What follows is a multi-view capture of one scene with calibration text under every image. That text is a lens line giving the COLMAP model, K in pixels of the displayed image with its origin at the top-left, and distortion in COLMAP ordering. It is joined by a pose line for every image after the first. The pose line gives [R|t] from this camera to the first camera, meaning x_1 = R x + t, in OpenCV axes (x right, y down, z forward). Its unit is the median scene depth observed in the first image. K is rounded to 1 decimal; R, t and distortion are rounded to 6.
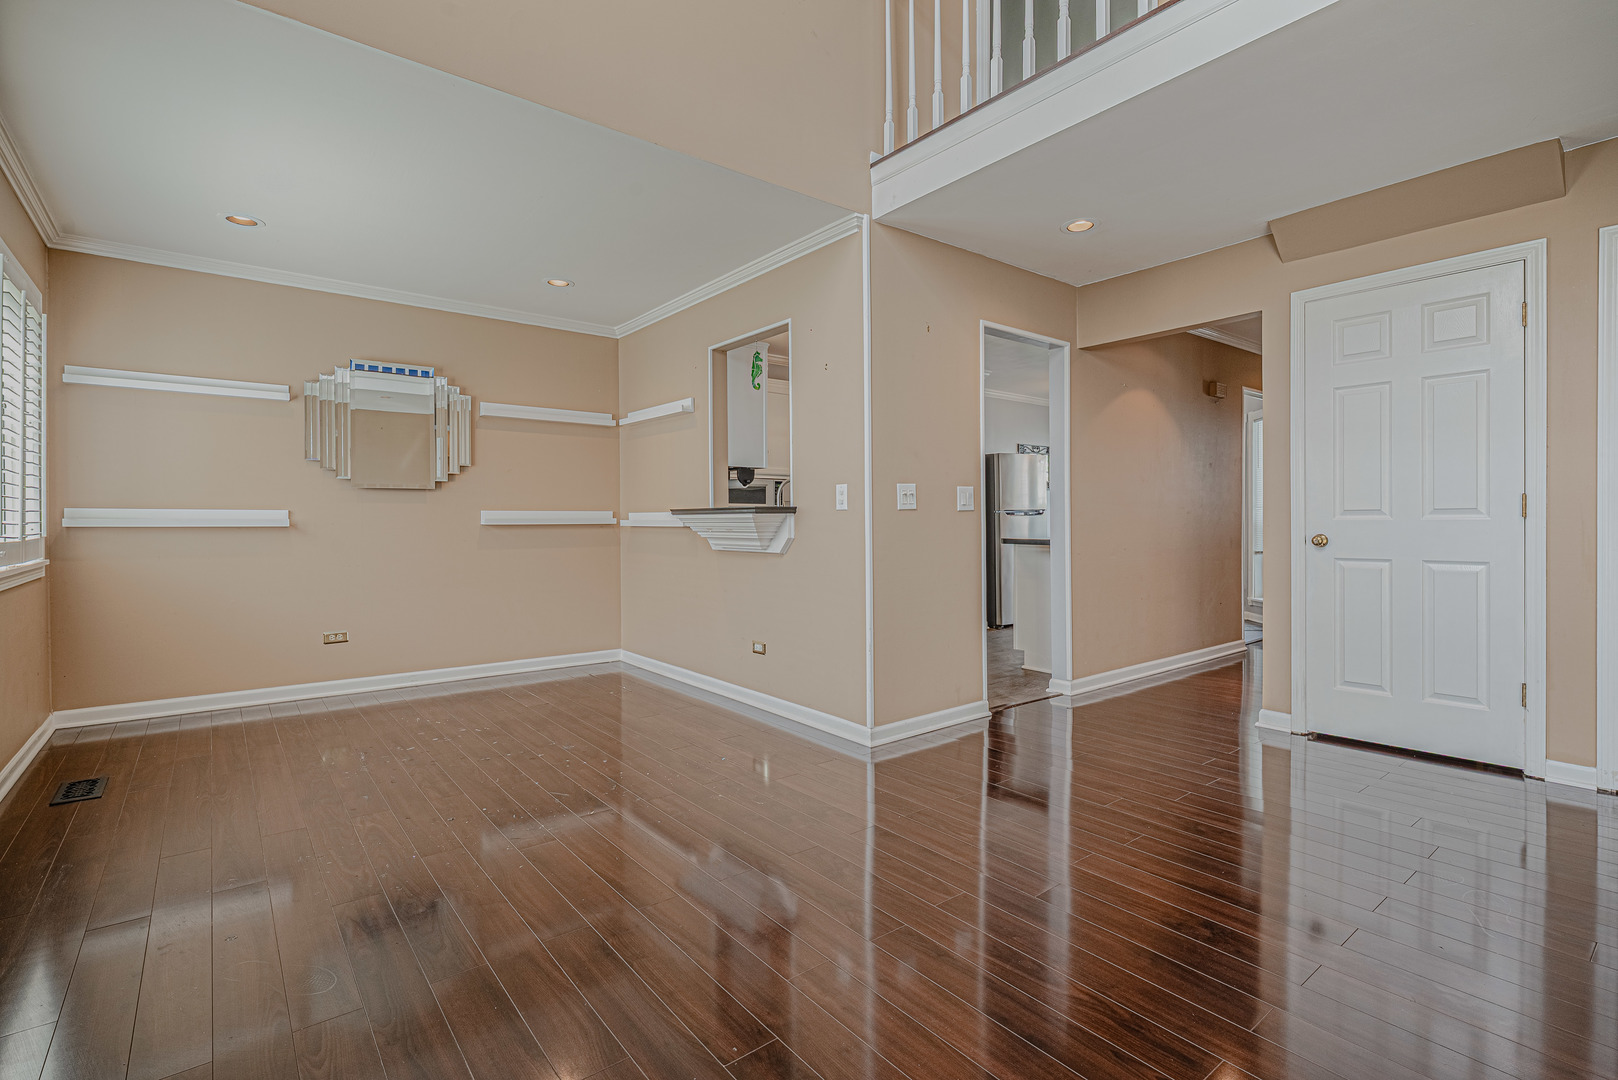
lens RADIAL K [[747.1, 0, 810.6], [0, 747.1, 519.3], [0, 0, 1]] dist [0.000388, 0.000168]
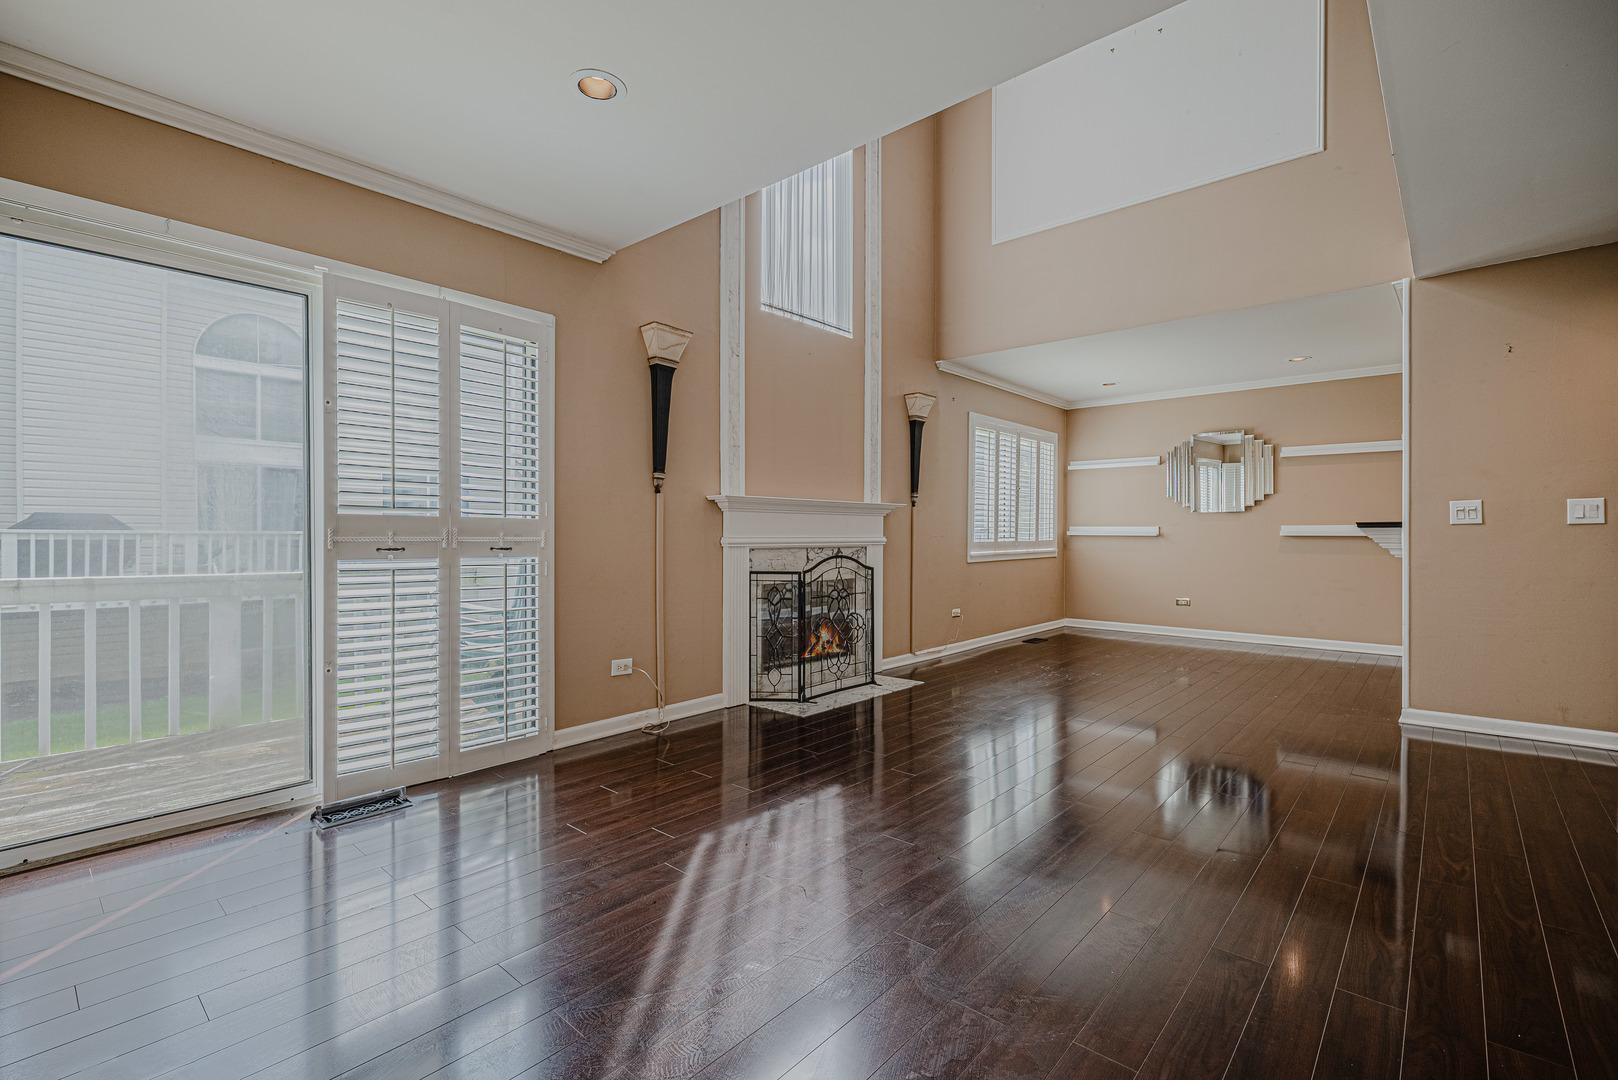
lens RADIAL K [[723.9, 0, 809.0], [0, 723.9, 540.0], [0, 0, 1]] dist [-0.000594, -0.000031]
pose [[0.163527, 0.009298, -0.986495, 0.873510], [-0.005289, 0.999949, 0.008548, 0.009810], [0.986525, 0.003820, 0.163568, -0.103568]]
